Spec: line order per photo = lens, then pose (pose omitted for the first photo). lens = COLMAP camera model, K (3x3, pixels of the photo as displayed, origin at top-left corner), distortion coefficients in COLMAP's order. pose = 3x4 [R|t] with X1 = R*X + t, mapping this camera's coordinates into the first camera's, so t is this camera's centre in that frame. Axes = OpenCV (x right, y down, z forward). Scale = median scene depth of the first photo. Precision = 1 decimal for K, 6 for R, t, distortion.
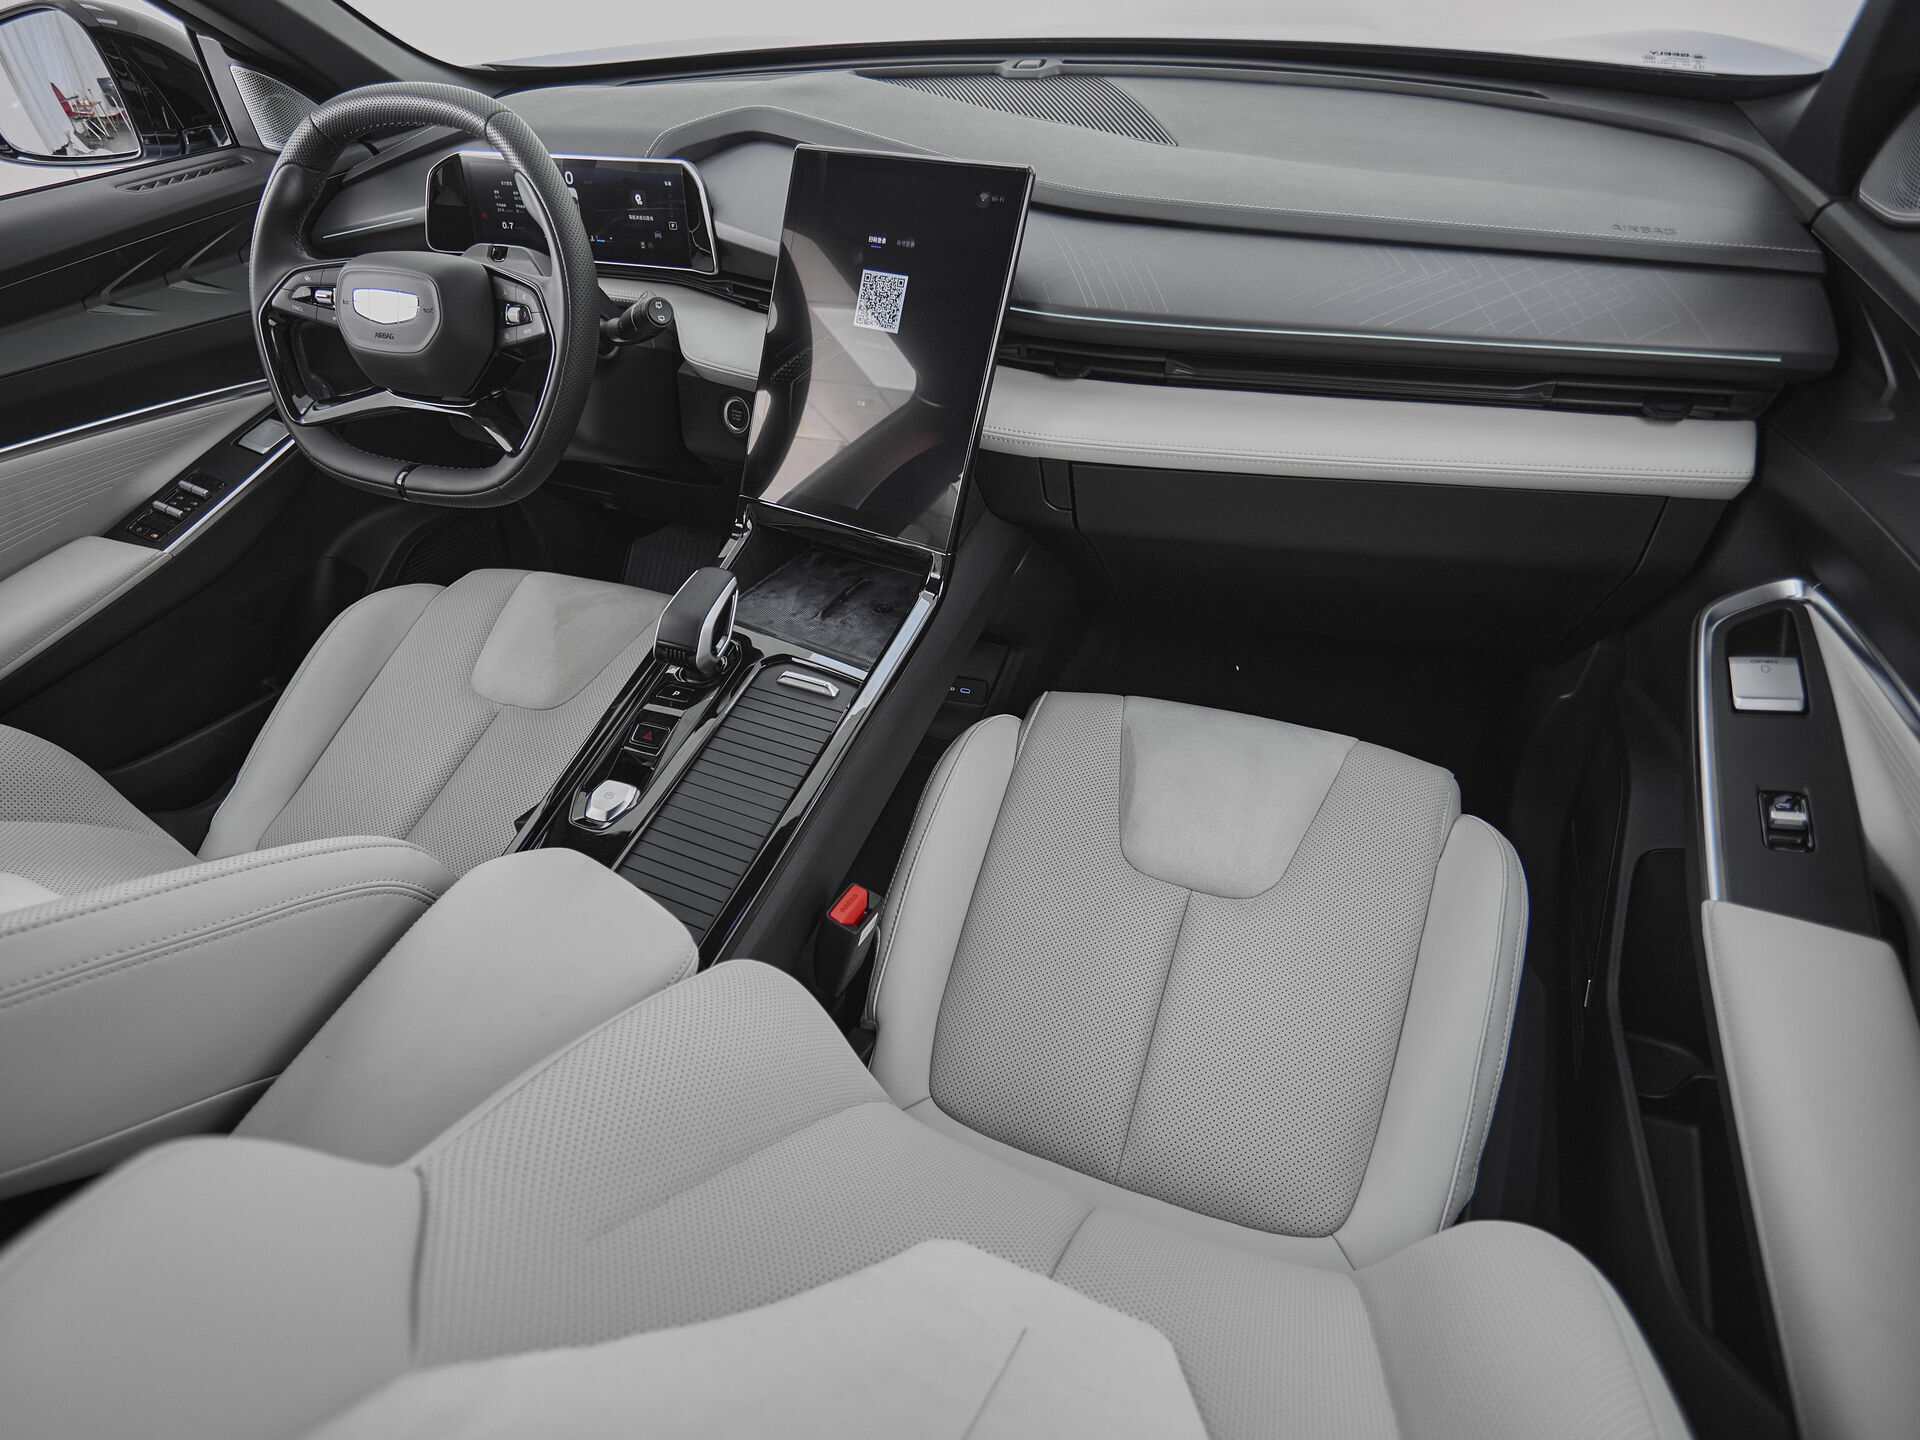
lens RADIAL K [[1059.9, 0, 926.8], [0, 1059.9, 730.4], [0, 0, 1]] dist [-0.003765, -0.003878]
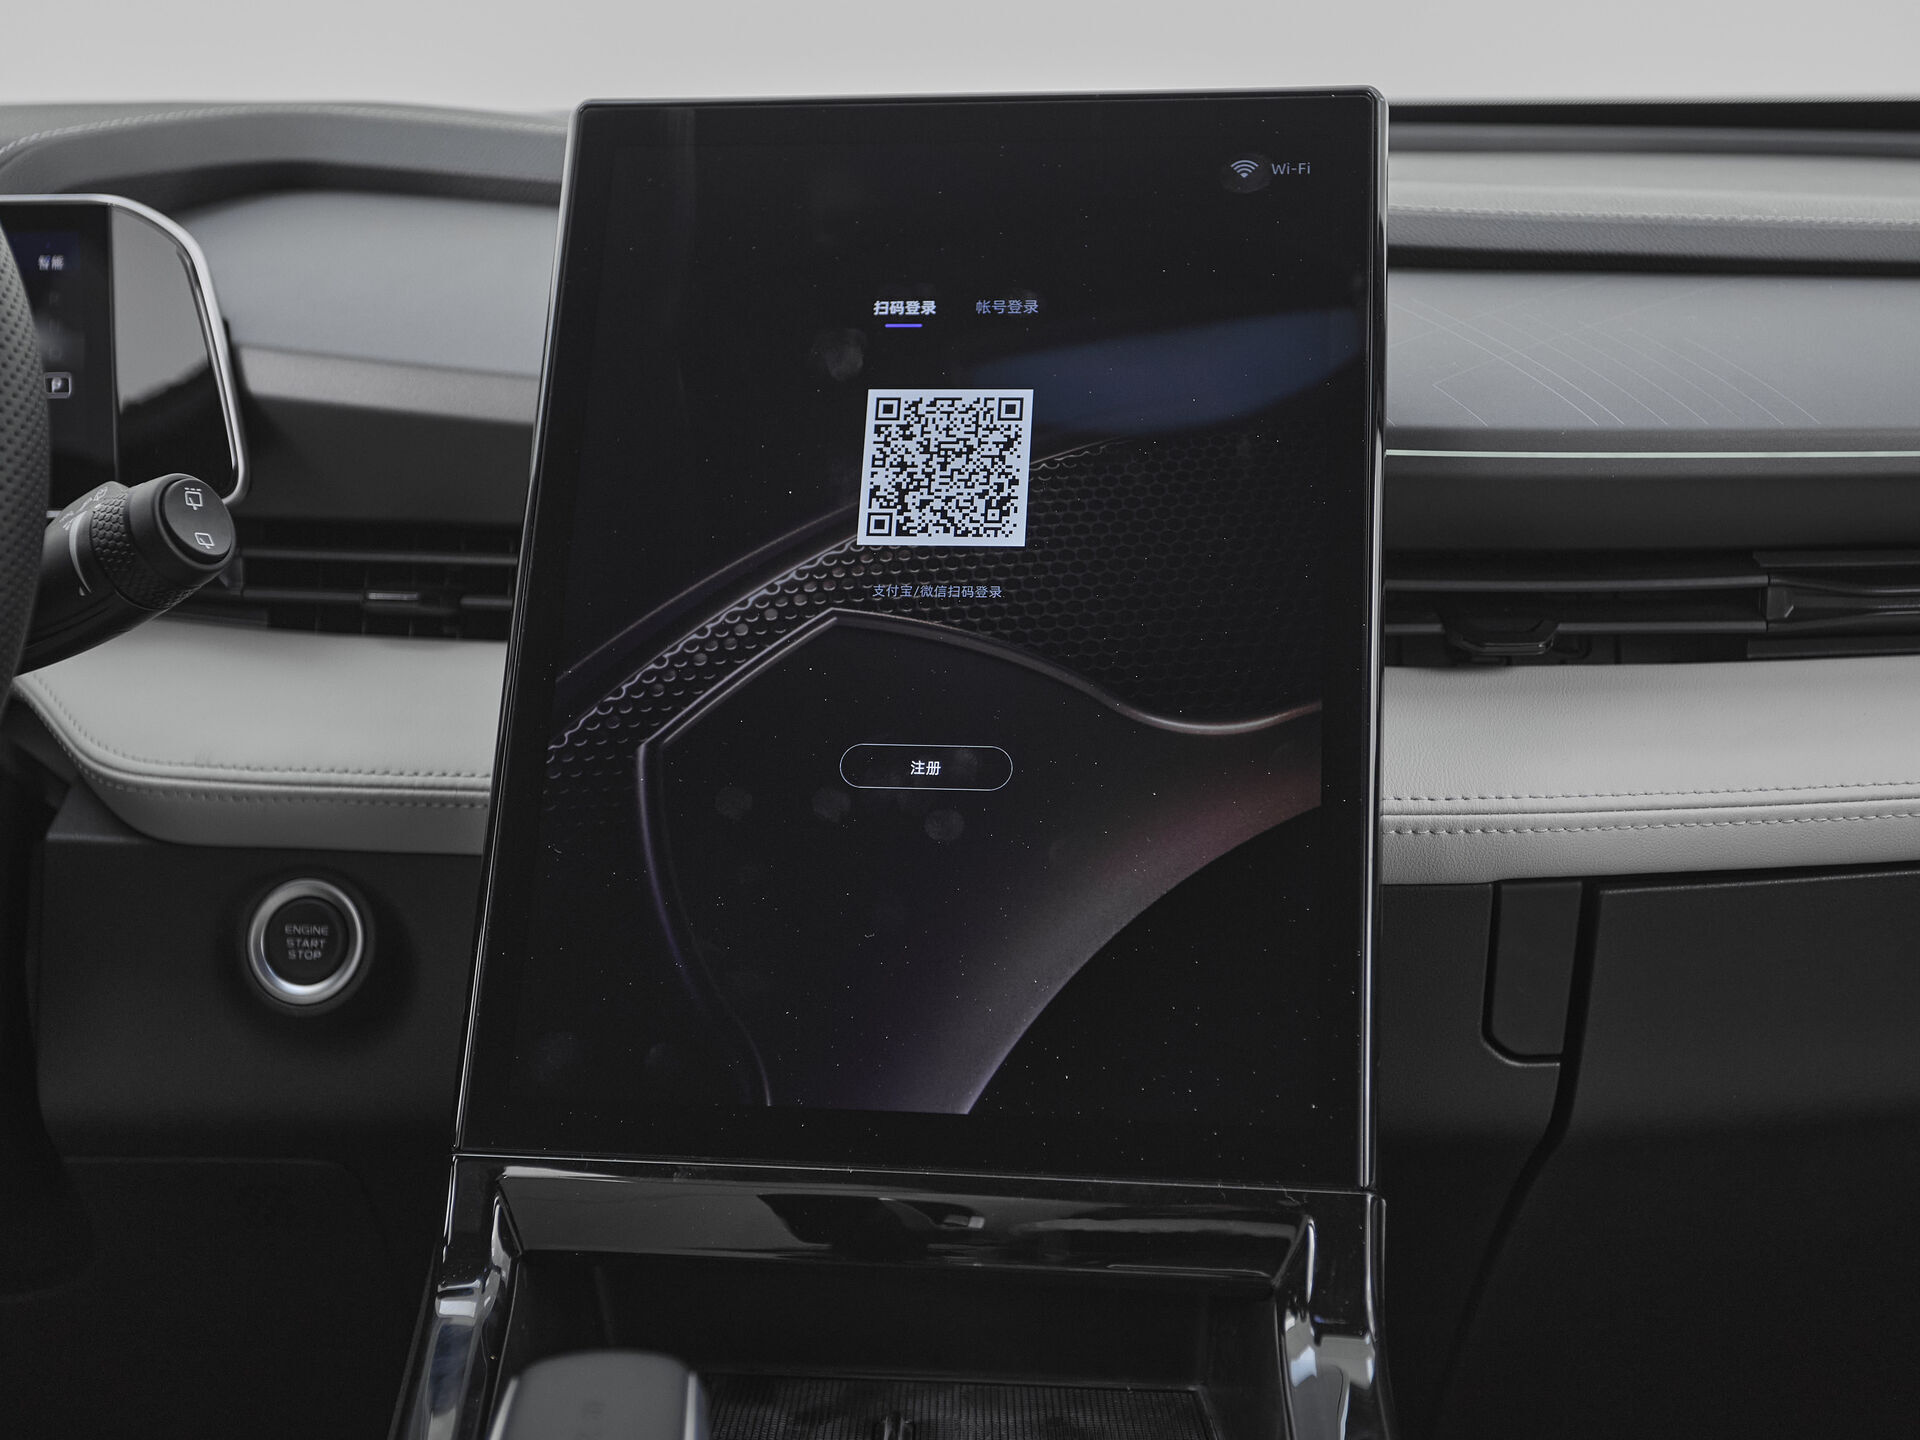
lens RADIAL K [[2662.8, 0, 962.9], [0, 2662.8, 683.0], [0, 0, 1]] dist [0.030322, 0.000000]
pose [[0.912350, -0.037538, 0.407686, -0.365571], [0.238776, 0.857681, -0.455378, 0.017263], [-0.332570, 0.512810, 0.791469, 0.392953]]
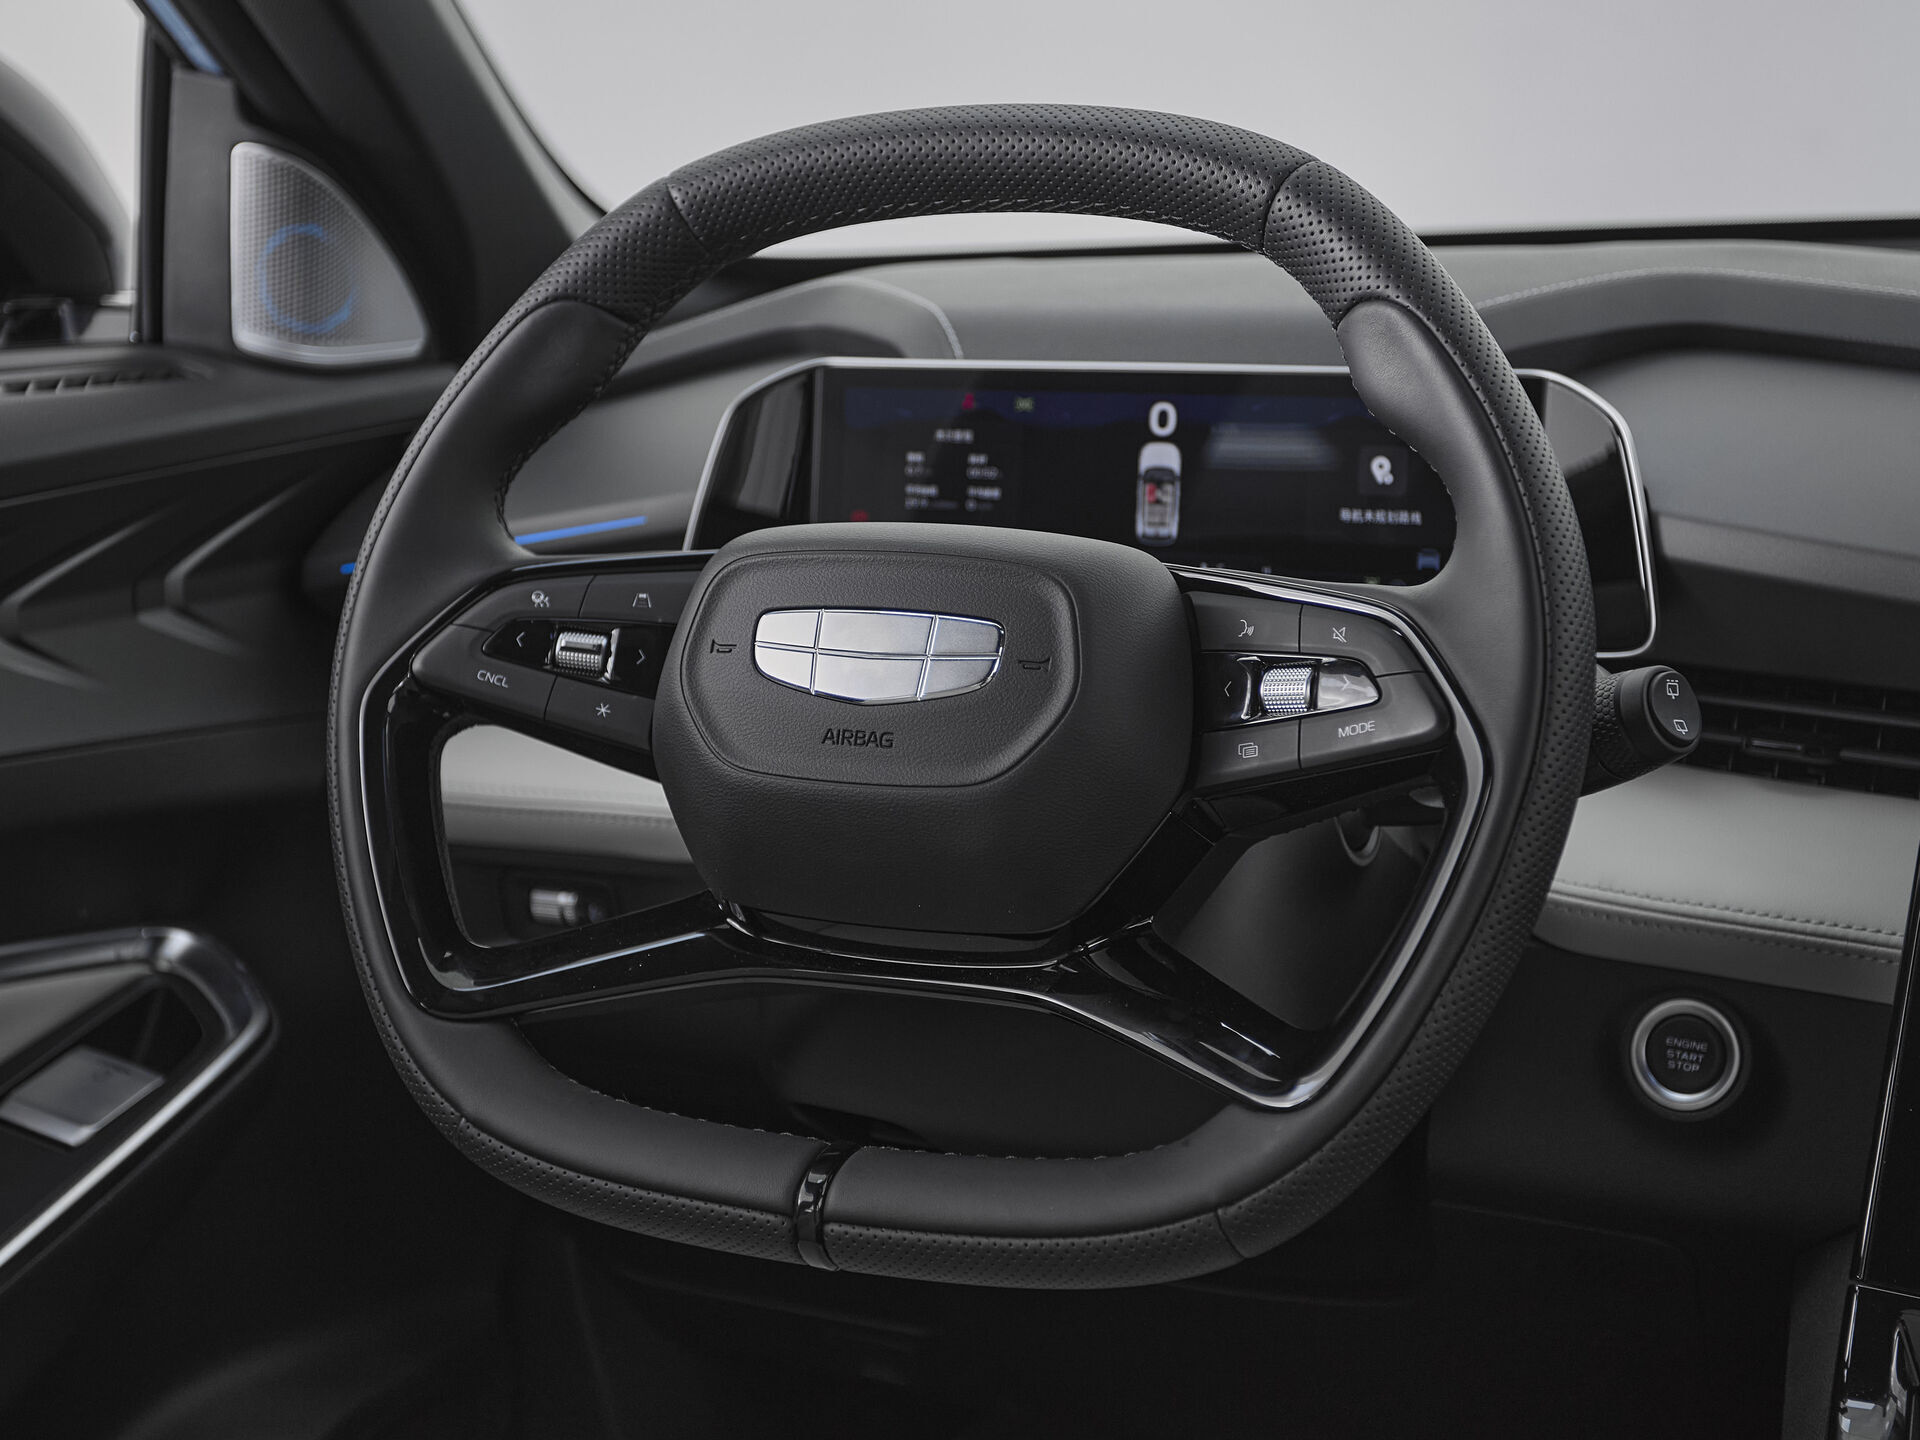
lens RADIAL K [[2662.8, 0, 945.3], [0, 2662.8, 703.6], [0, 0, 1]] dist [0.030322, 0.000000]
pose [[0.999198, 0.030748, 0.025638, -0.506070], [-0.014826, 0.879077, -0.476449, -0.001664], [-0.037188, 0.475687, 0.878828, 0.290158]]
